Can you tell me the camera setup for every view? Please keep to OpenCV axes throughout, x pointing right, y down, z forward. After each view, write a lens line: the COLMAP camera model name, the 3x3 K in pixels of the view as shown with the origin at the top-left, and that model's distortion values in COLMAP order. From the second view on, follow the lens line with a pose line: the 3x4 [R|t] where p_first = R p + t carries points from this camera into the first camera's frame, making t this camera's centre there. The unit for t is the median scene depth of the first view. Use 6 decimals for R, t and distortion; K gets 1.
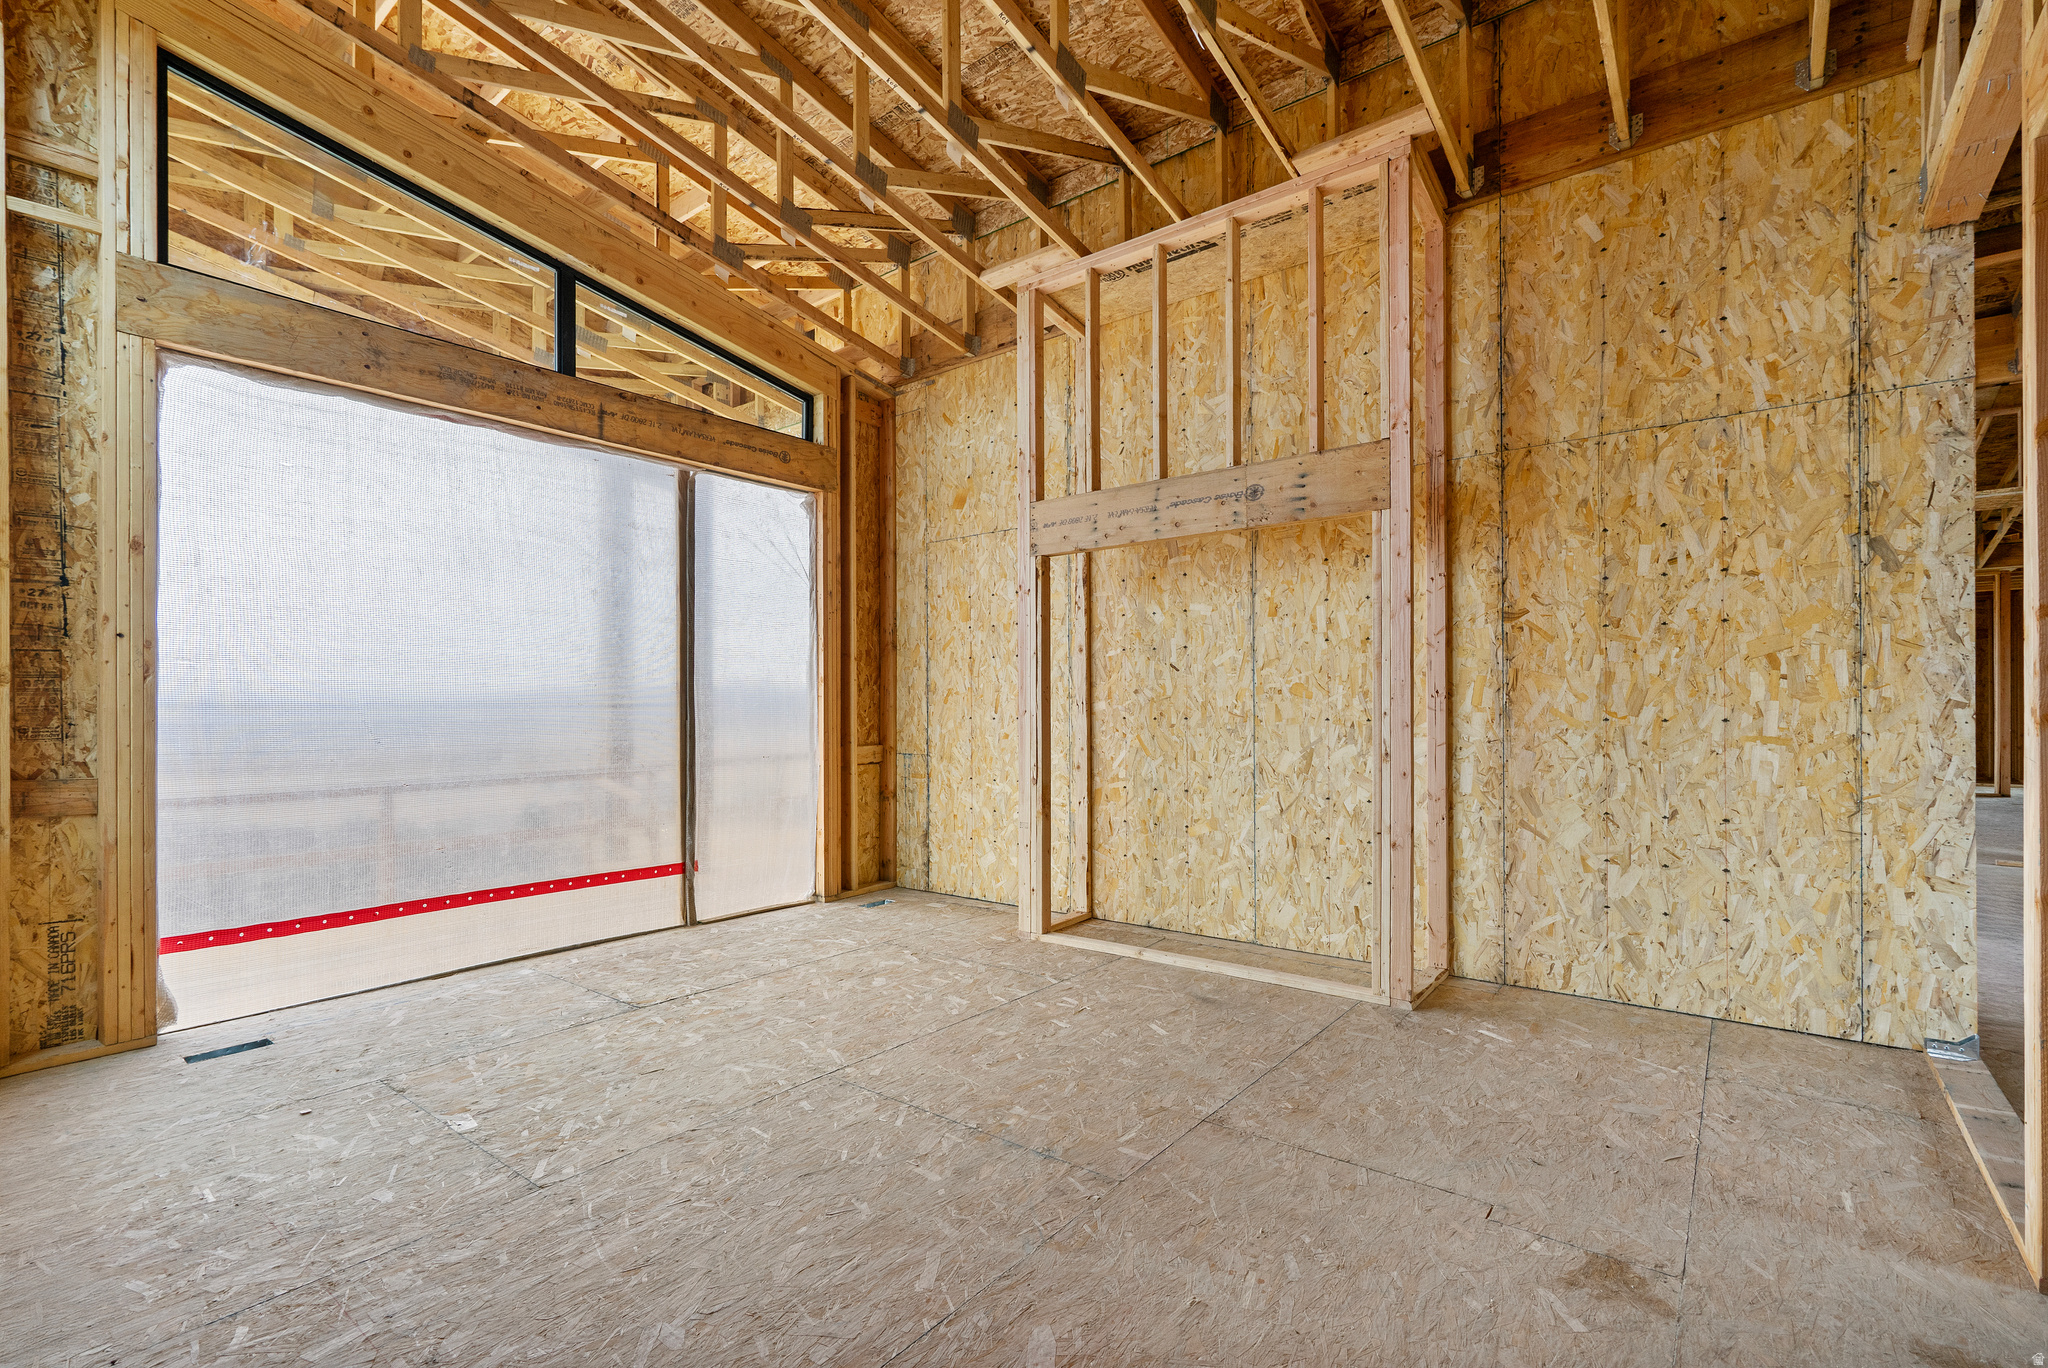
lens RADIAL K [[963.1, 0, 1027.1], [0, 963.1, 692.4], [0, 0, 1]] dist [-0.003143, 0.001660]
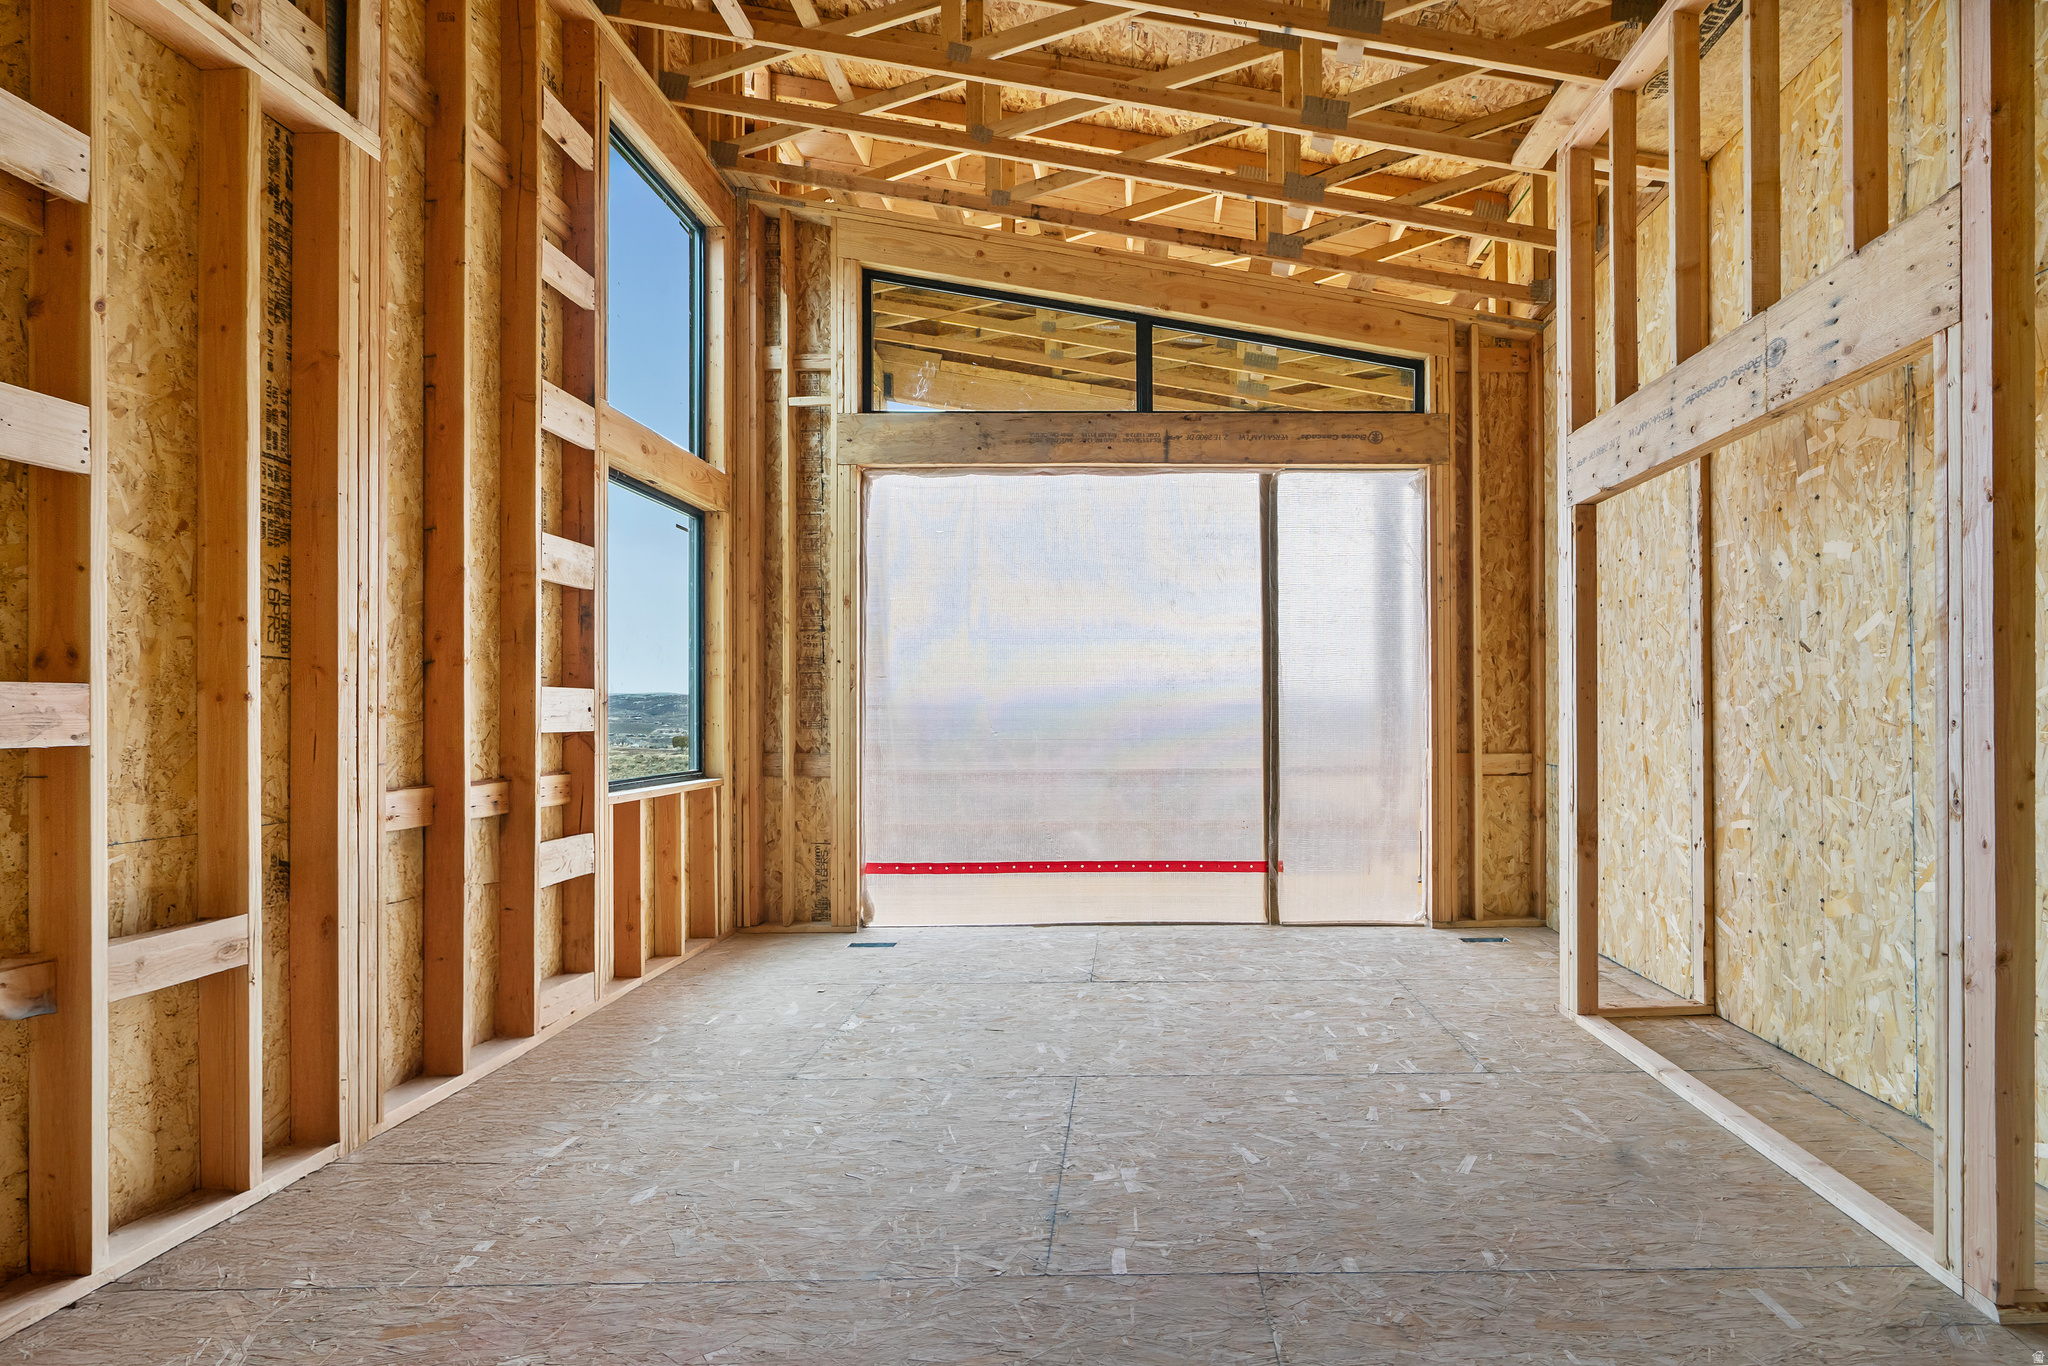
lens RADIAL K [[963.1, 0, 1027.1], [0, 963.1, 691.4], [0, 0, 1]] dist [-0.003143, 0.001660]
pose [[0.618041, -0.012669, -0.786044, 0.350501], [0.012338, 0.999903, -0.006414, 0.001664], [0.786049, -0.005734, 0.618137, 0.217904]]
